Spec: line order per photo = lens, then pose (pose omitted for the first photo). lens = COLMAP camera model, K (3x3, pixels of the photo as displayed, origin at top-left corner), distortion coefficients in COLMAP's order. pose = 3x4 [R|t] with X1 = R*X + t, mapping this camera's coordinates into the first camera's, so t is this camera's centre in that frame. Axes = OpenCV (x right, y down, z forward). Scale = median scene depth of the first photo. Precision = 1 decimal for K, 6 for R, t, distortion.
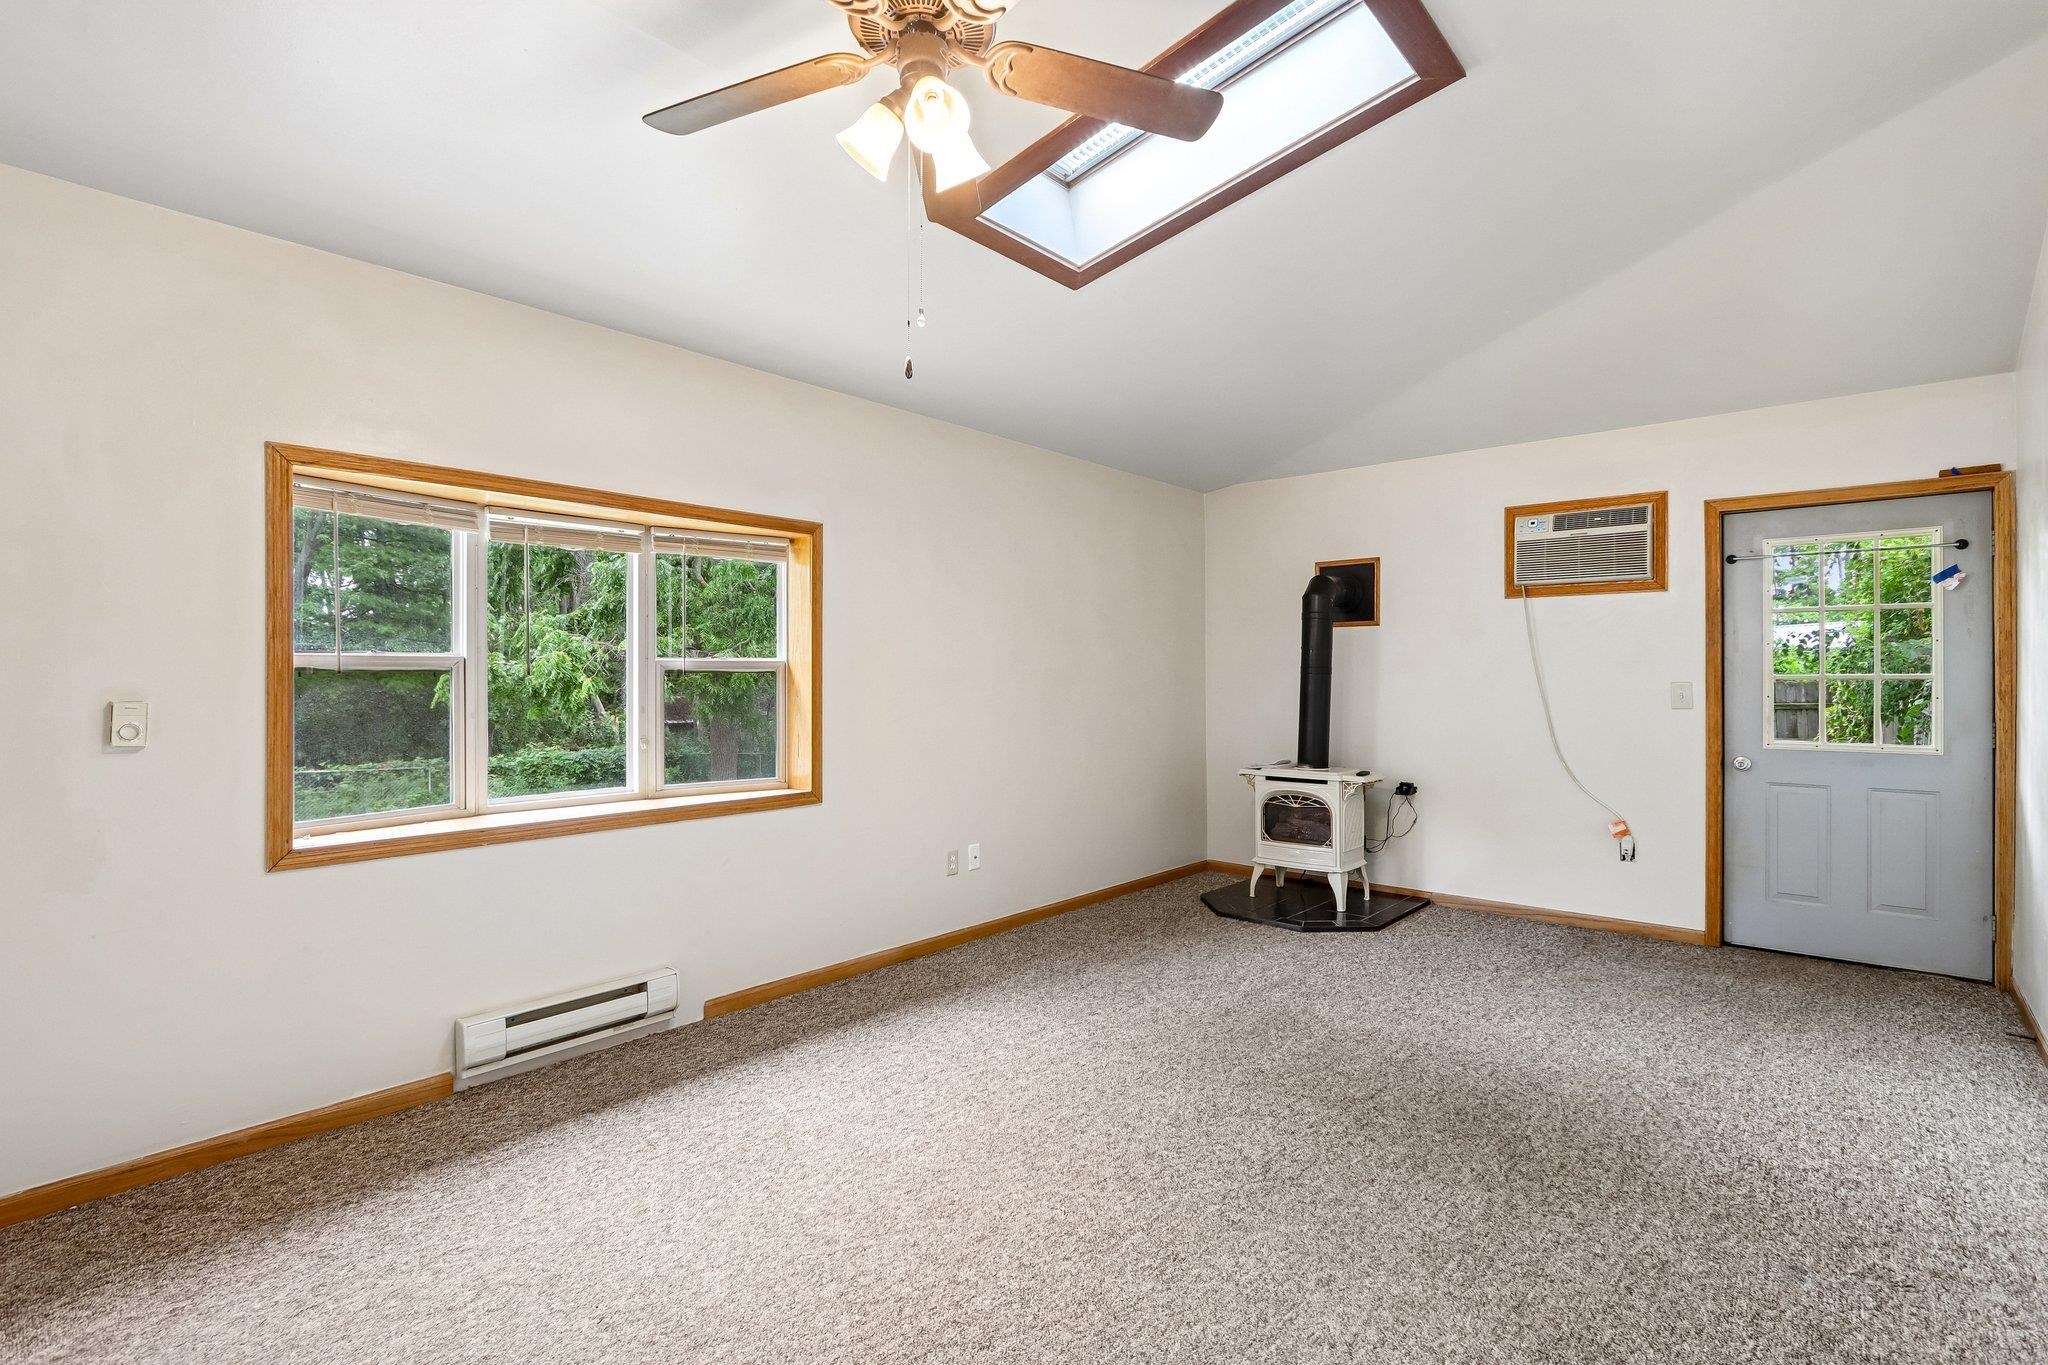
lens RADIAL K [[946.4, 0, 1014.9], [0, 946.4, 699.3], [0, 0, 1]] dist [-0.010330, 0.000517]
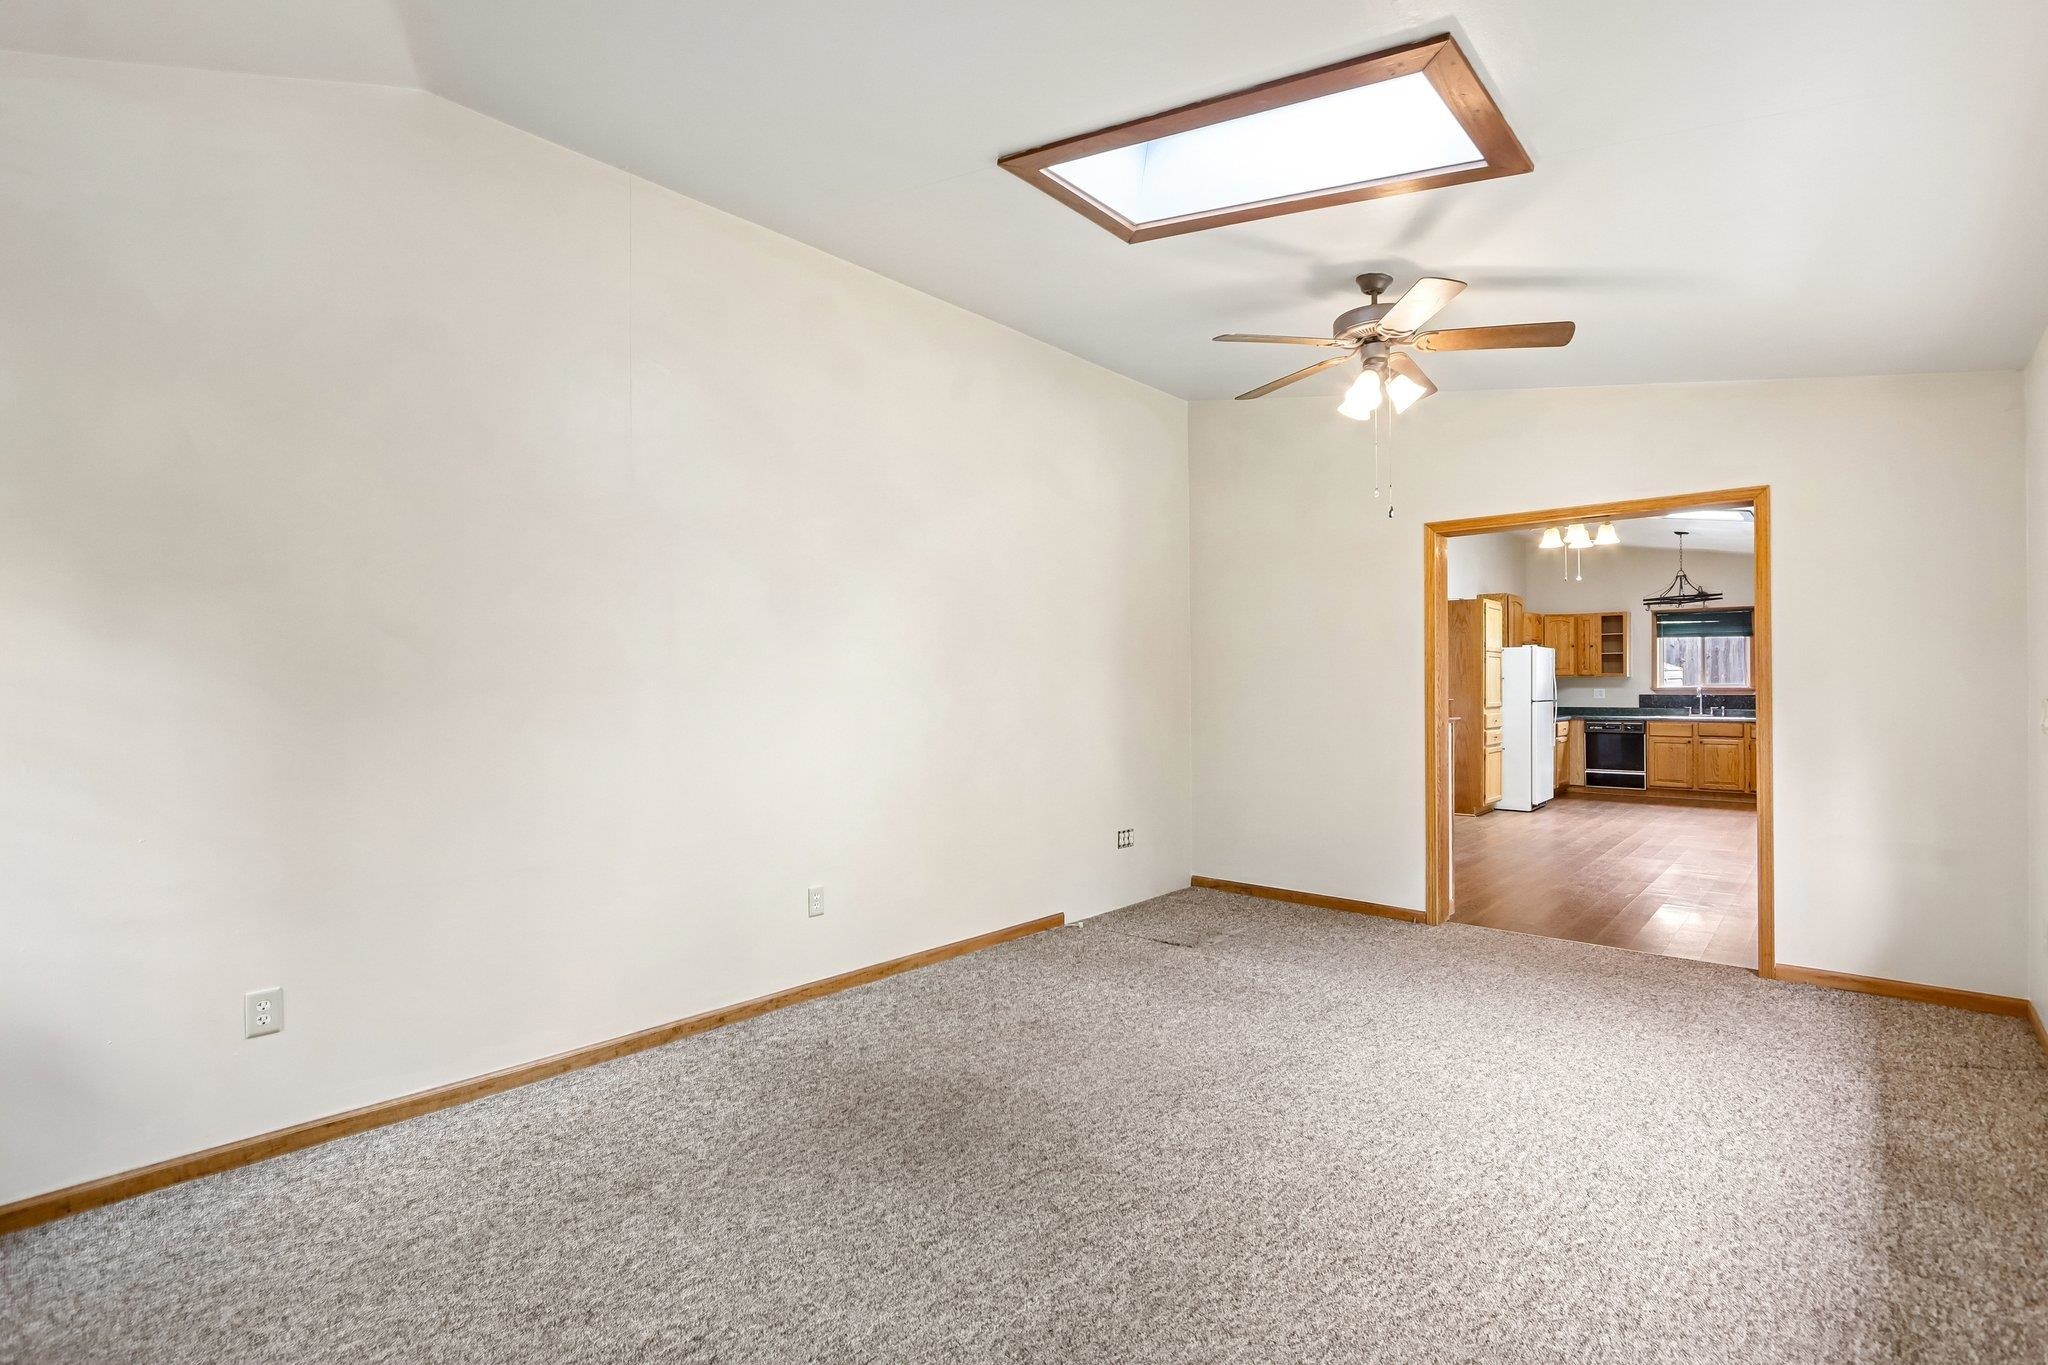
lens RADIAL K [[950.5, 0, 1024.0], [0, 950.5, 682.5], [0, 0, 1]] dist [-0.012719, 0.000072]
pose [[-0.999979, 0.003128, -0.005647, 0.264468], [0.003032, 0.999854, 0.016804, -0.026653], [0.005699, 0.016786, -0.999843, 1.241719]]
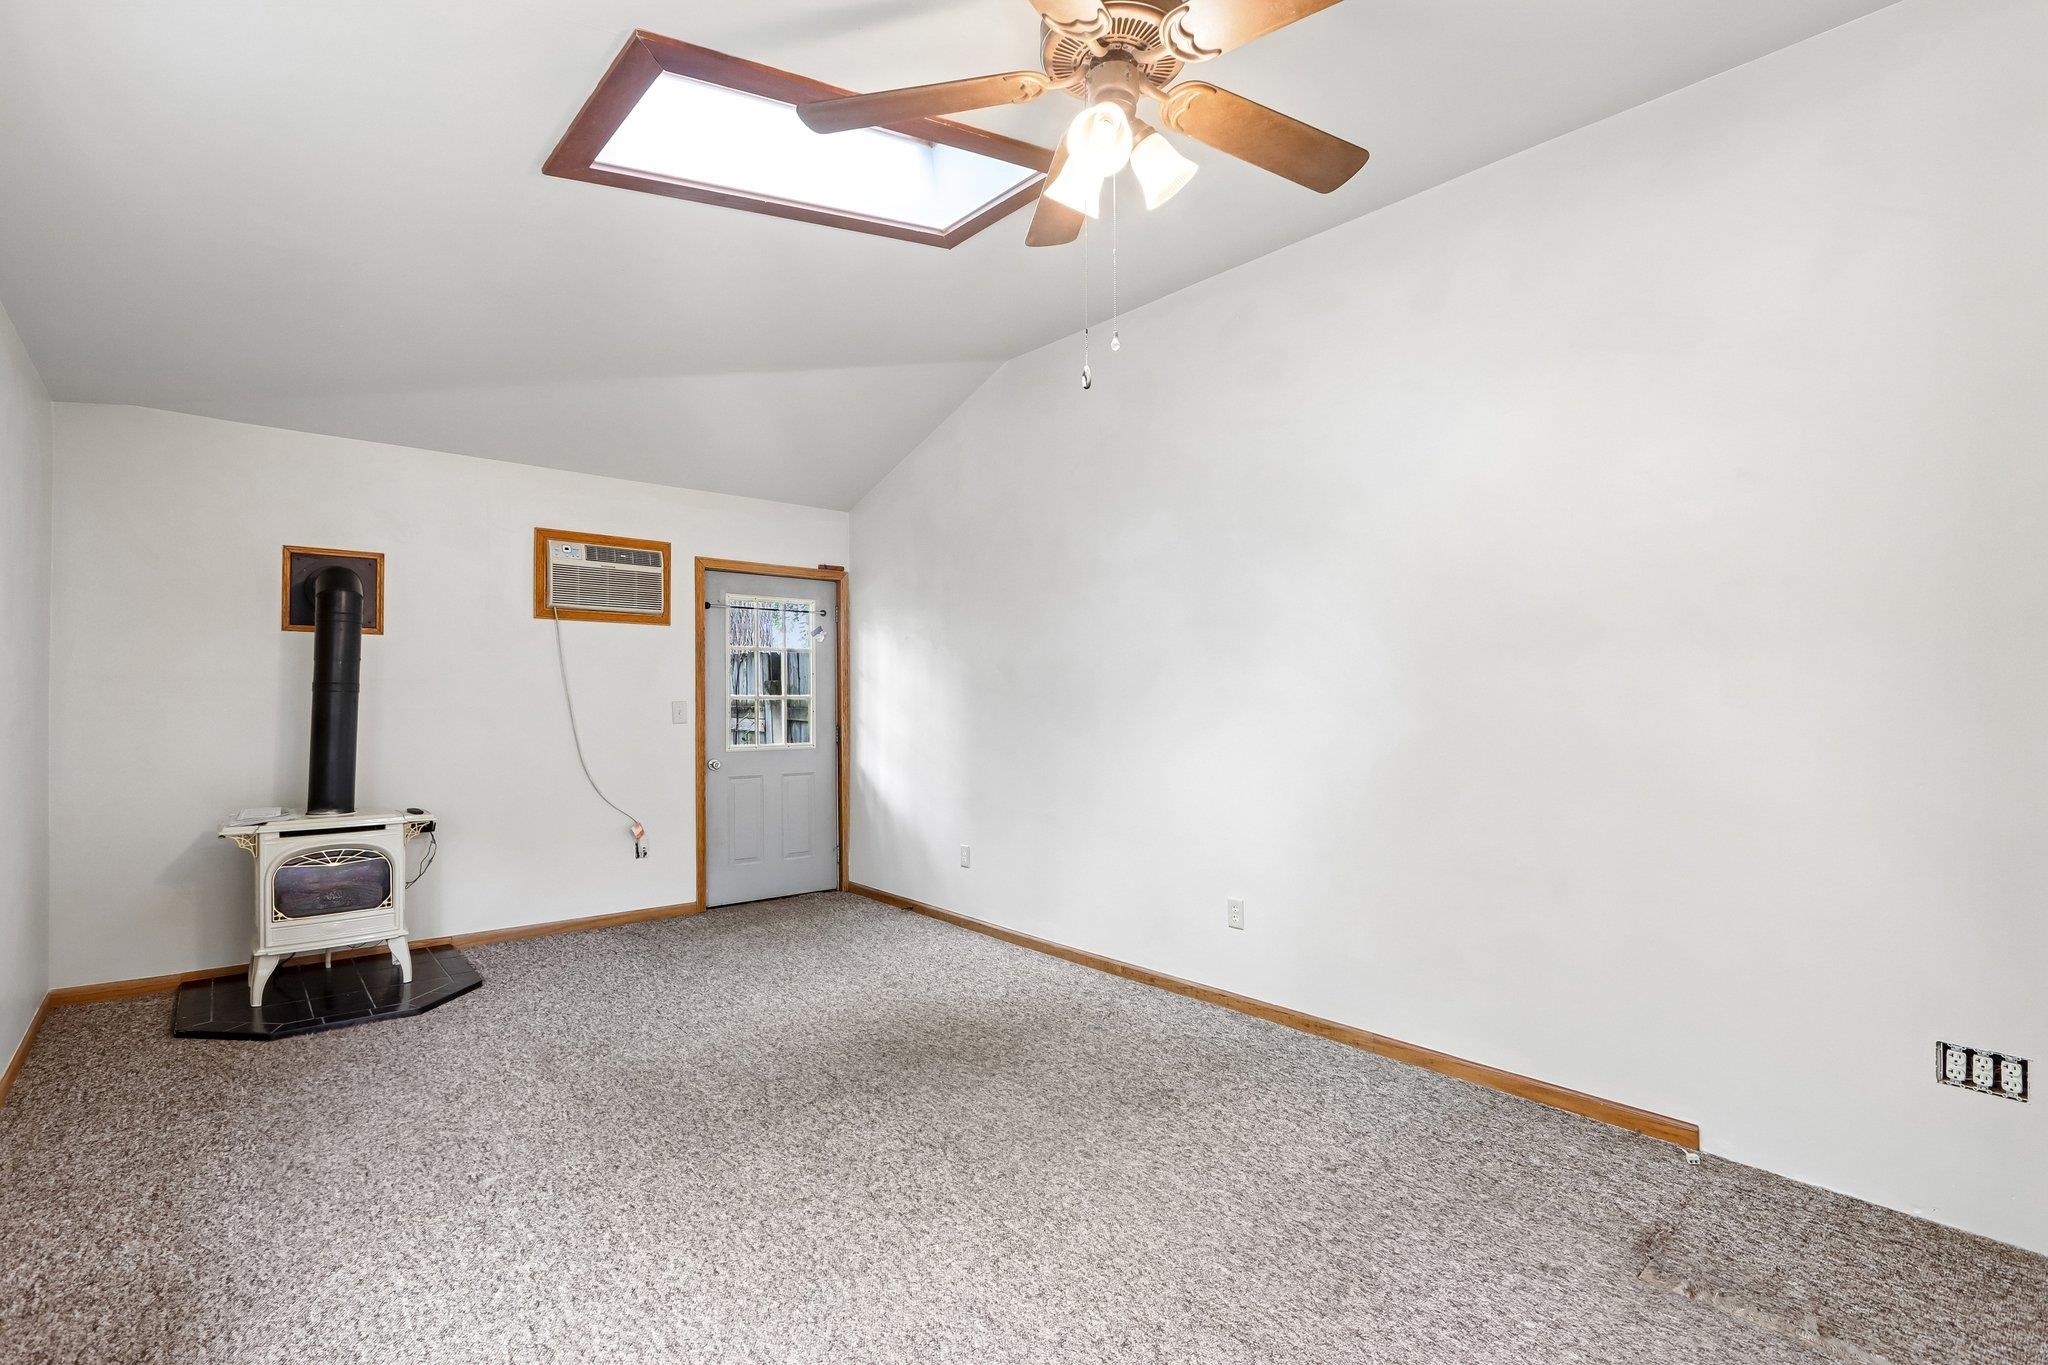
lens RADIAL K [[950.5, 0, 1024.0], [0, 950.5, 682.5], [0, 0, 1]] dist [-0.012719, 0.000072]
pose [[0.125093, 0.016573, 0.992007, -0.472986], [0.018759, 0.999642, -0.019066, -0.011409], [-0.991968, 0.020994, 0.124737, 0.421263]]
